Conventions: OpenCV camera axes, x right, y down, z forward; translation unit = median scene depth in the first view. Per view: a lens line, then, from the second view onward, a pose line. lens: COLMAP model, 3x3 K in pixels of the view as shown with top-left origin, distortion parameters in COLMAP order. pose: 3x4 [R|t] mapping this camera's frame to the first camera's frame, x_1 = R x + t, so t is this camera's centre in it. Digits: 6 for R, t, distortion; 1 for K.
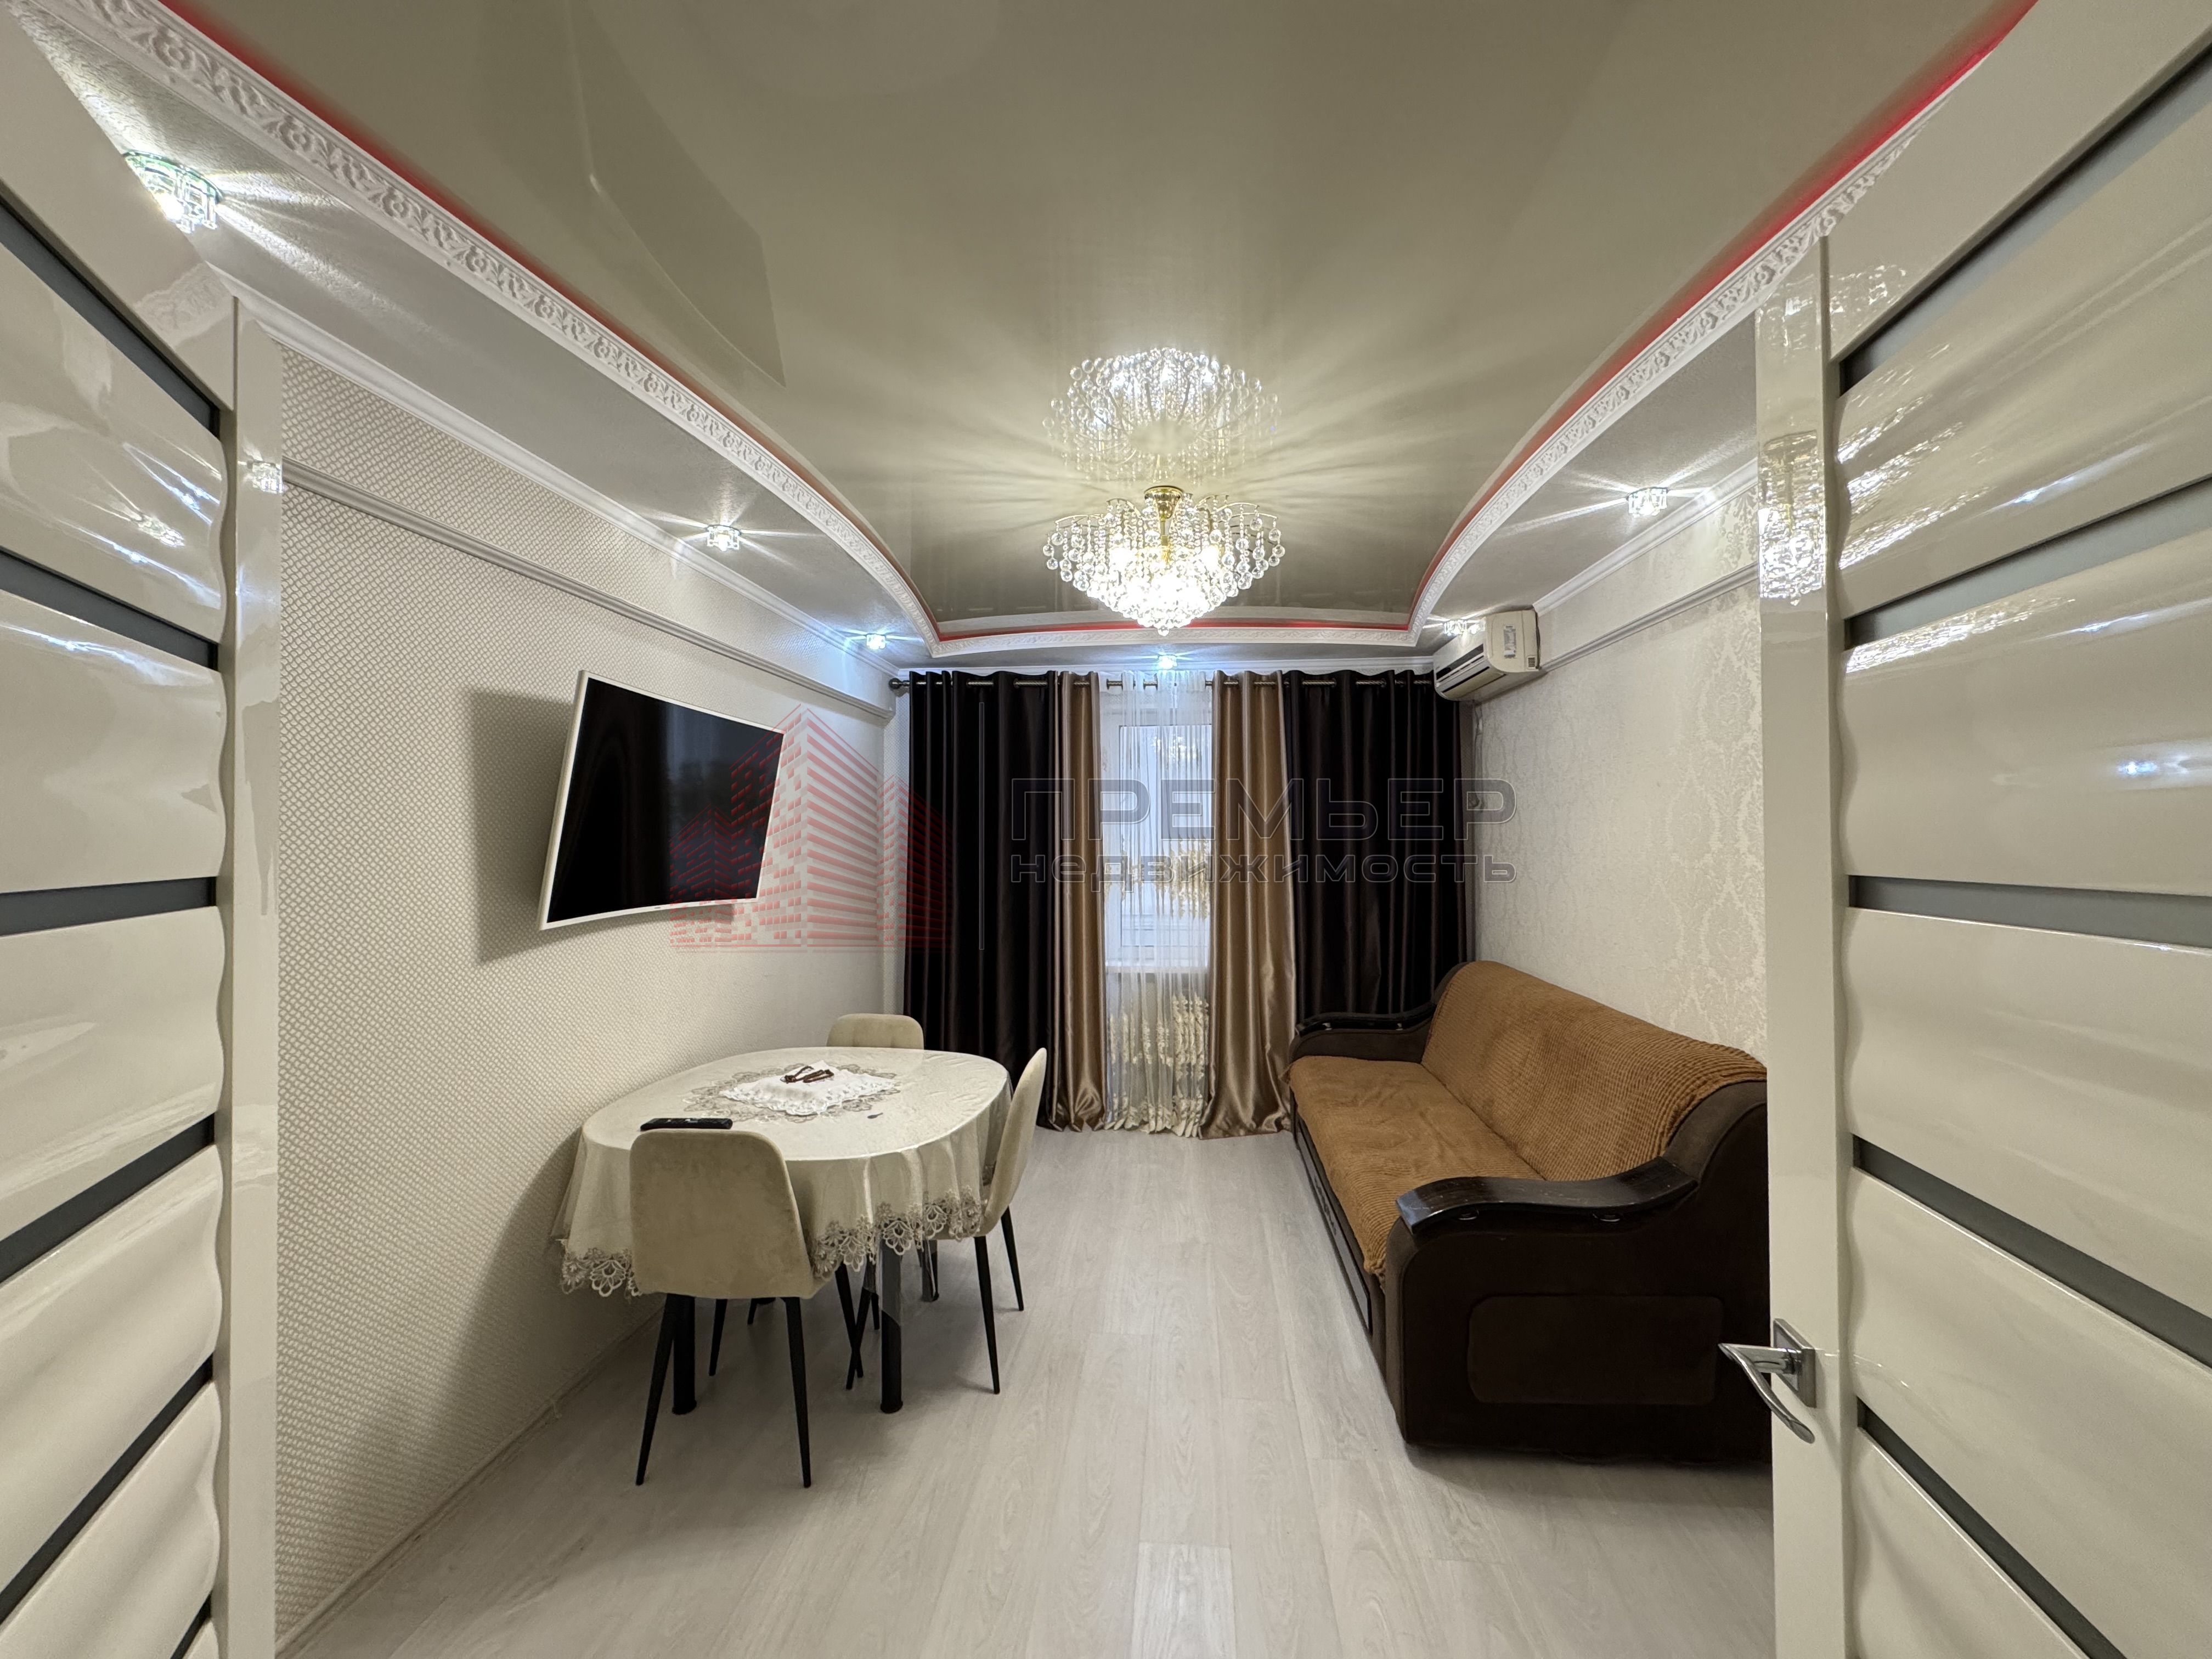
lens RADIAL K [[885.1, 0, 1097.5], [0, 885.1, 829.0], [0, 0, 1]] dist [-0.000412, 0.000422]
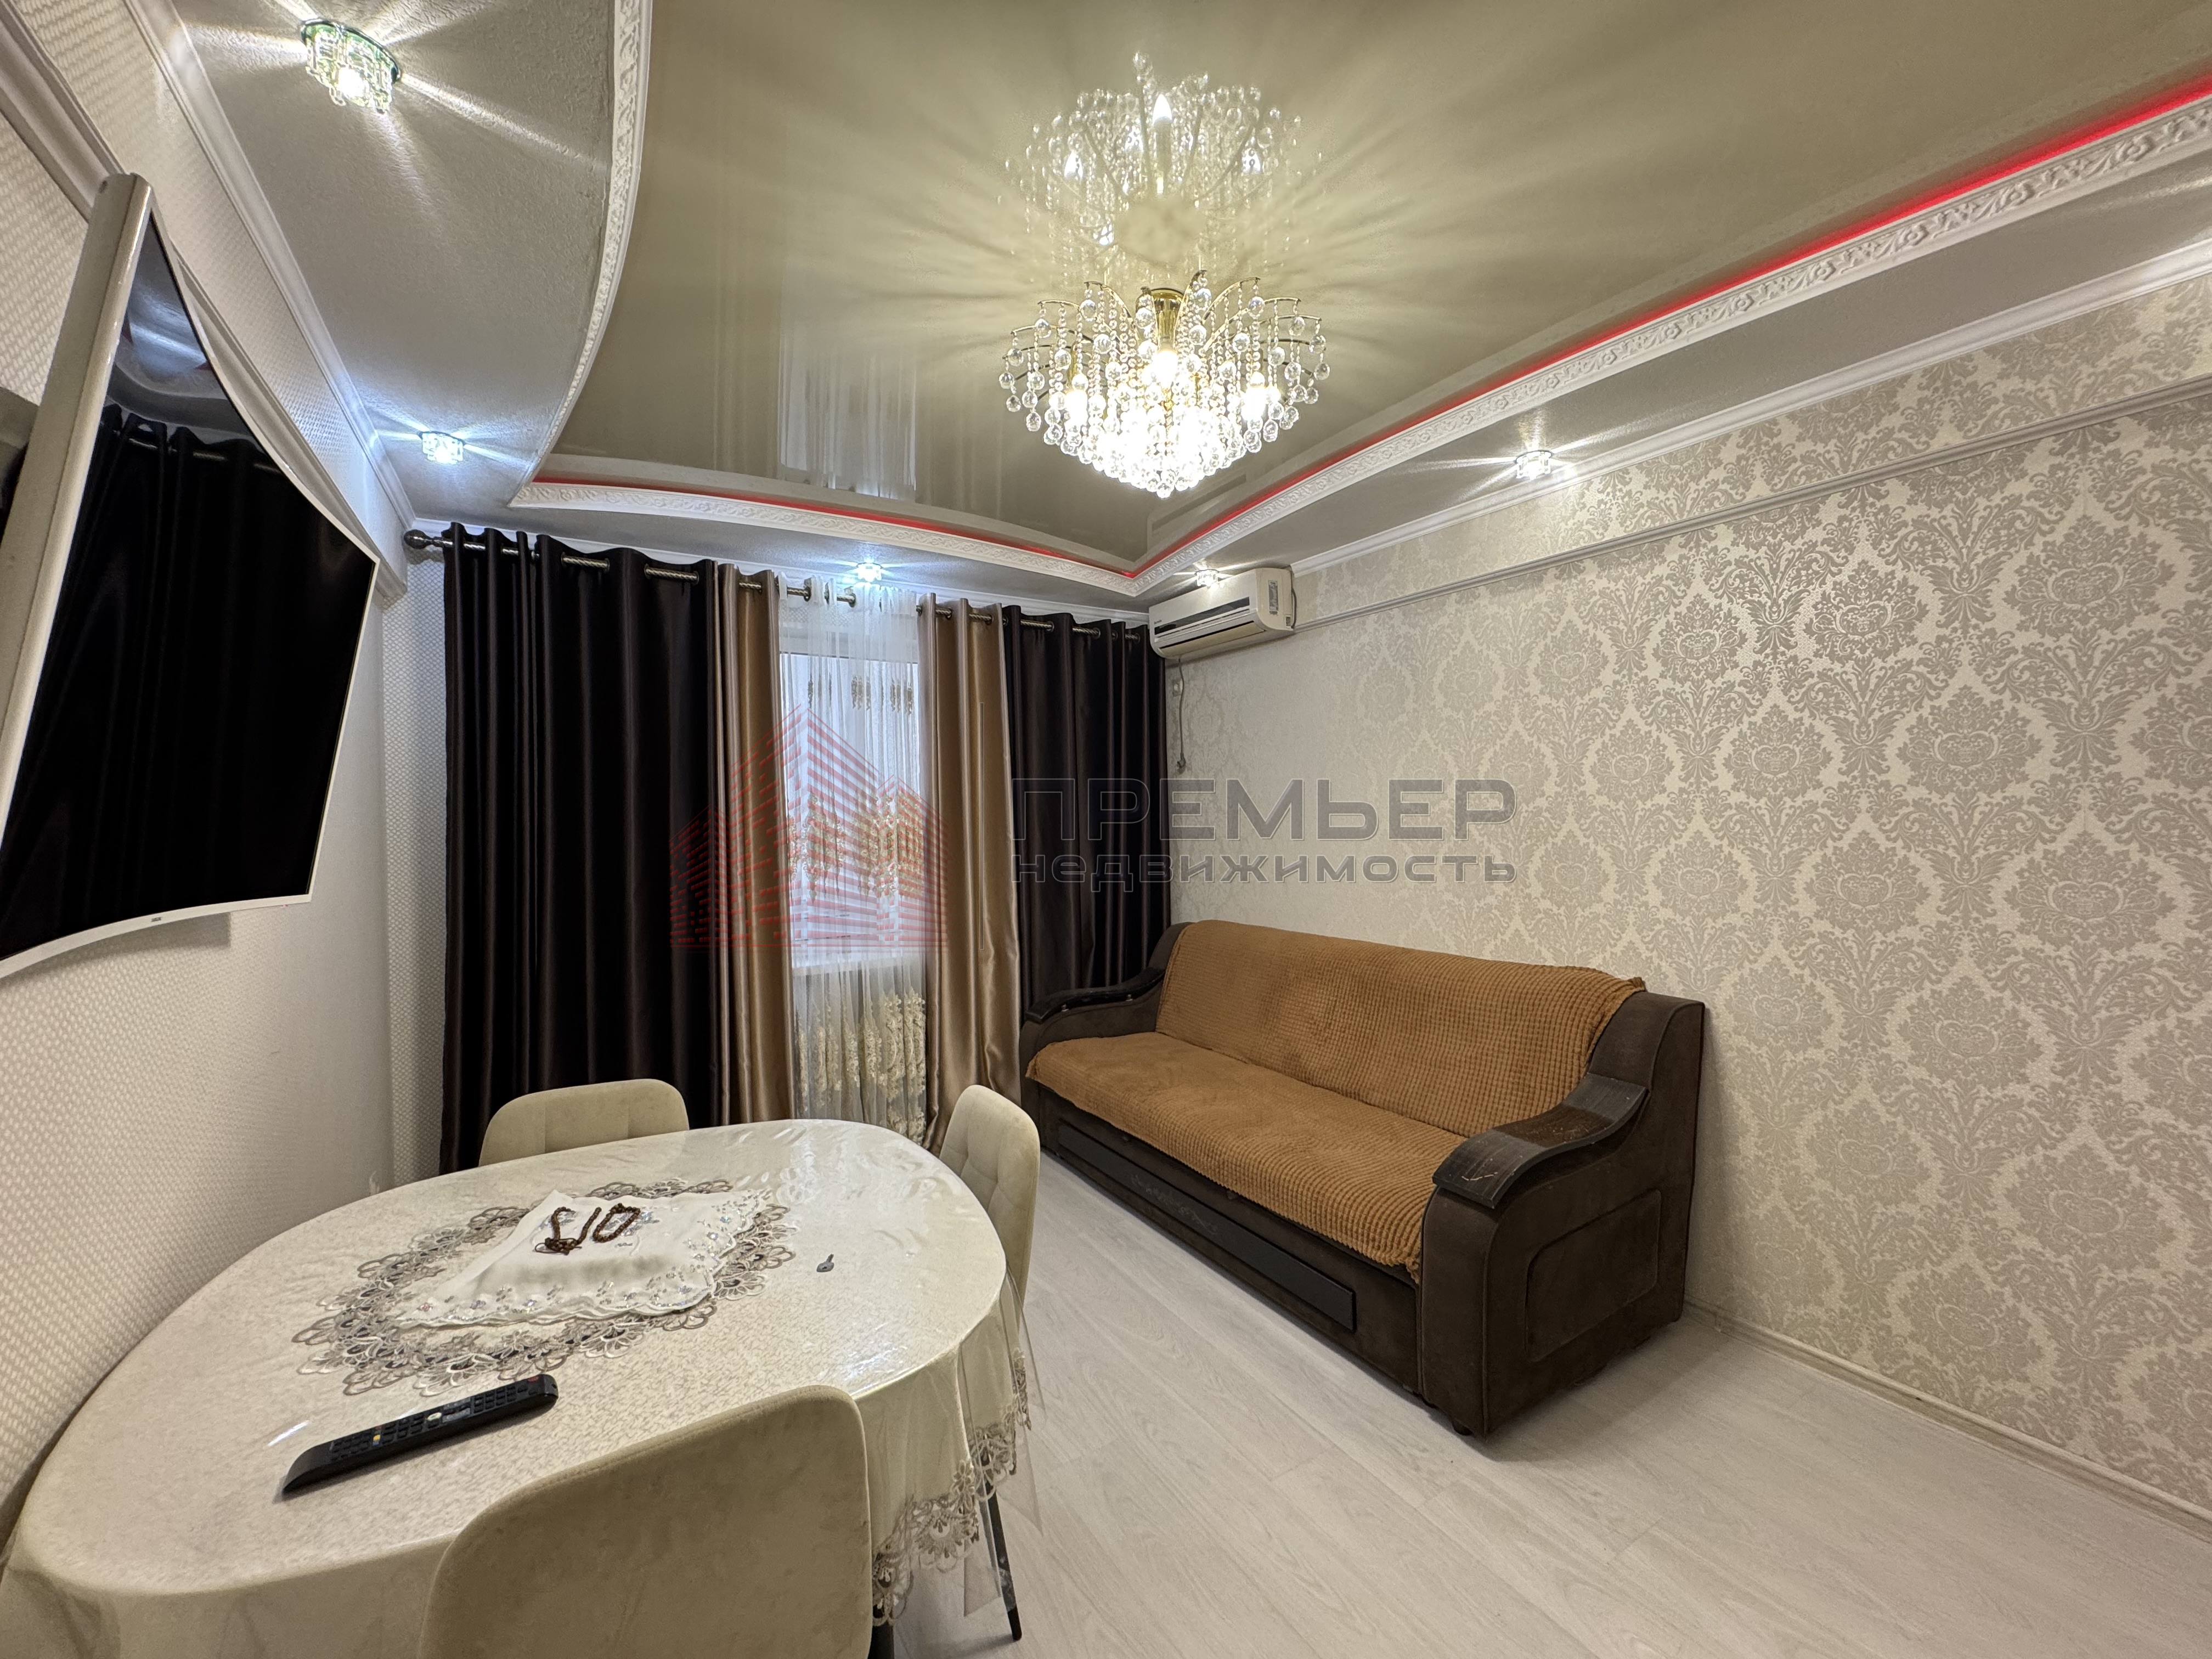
lens RADIAL K [[885.1, 0, 1097.5], [0, 885.1, 829.0], [0, 0, 1]] dist [-0.000412, 0.000422]
pose [[0.795320, -0.013476, 0.606039, -0.250575], [0.004470, 0.999856, 0.016366, 0.027148], [-0.606173, -0.010307, 0.795266, 0.262573]]
